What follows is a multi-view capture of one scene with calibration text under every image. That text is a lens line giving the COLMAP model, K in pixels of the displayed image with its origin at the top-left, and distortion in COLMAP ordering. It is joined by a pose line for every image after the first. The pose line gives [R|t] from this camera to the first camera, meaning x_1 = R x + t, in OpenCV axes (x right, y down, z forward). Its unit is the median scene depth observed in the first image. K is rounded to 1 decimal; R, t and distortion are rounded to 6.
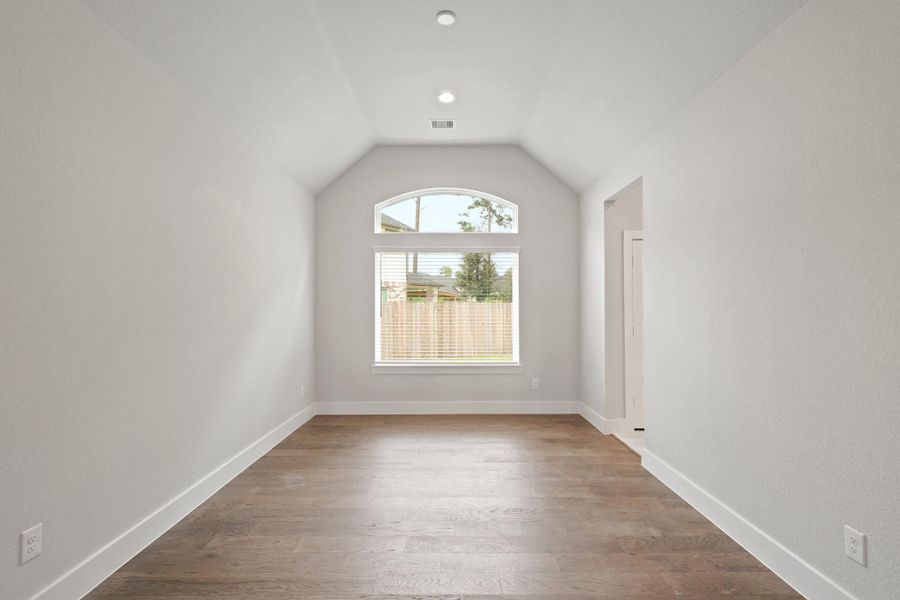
lens RADIAL K [[417.2, 0, 452.7], [0, 417.2, 306.8], [0, 0, 1]] dist [0.000230, -0.000243]
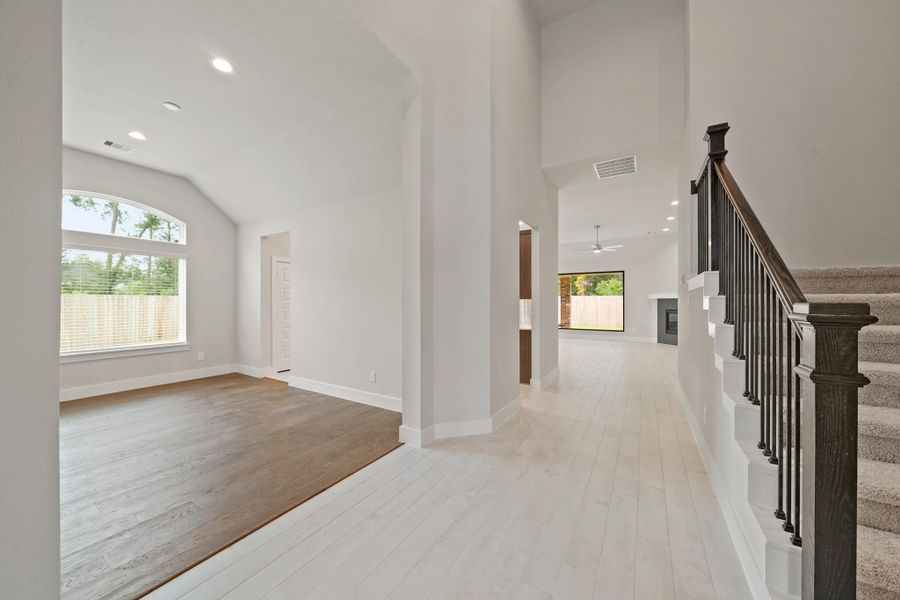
lens RADIAL K [[311.5, 0, 448.3], [0, 311.5, 305.1], [0, 0, 1]] dist [0.000212, -0.000044]
pose [[0.537131, -0.004491, 0.843487, -0.267103], [-0.008526, 0.999906, 0.010753, -0.001915], [-0.843456, -0.012968, 0.537042, -0.276709]]
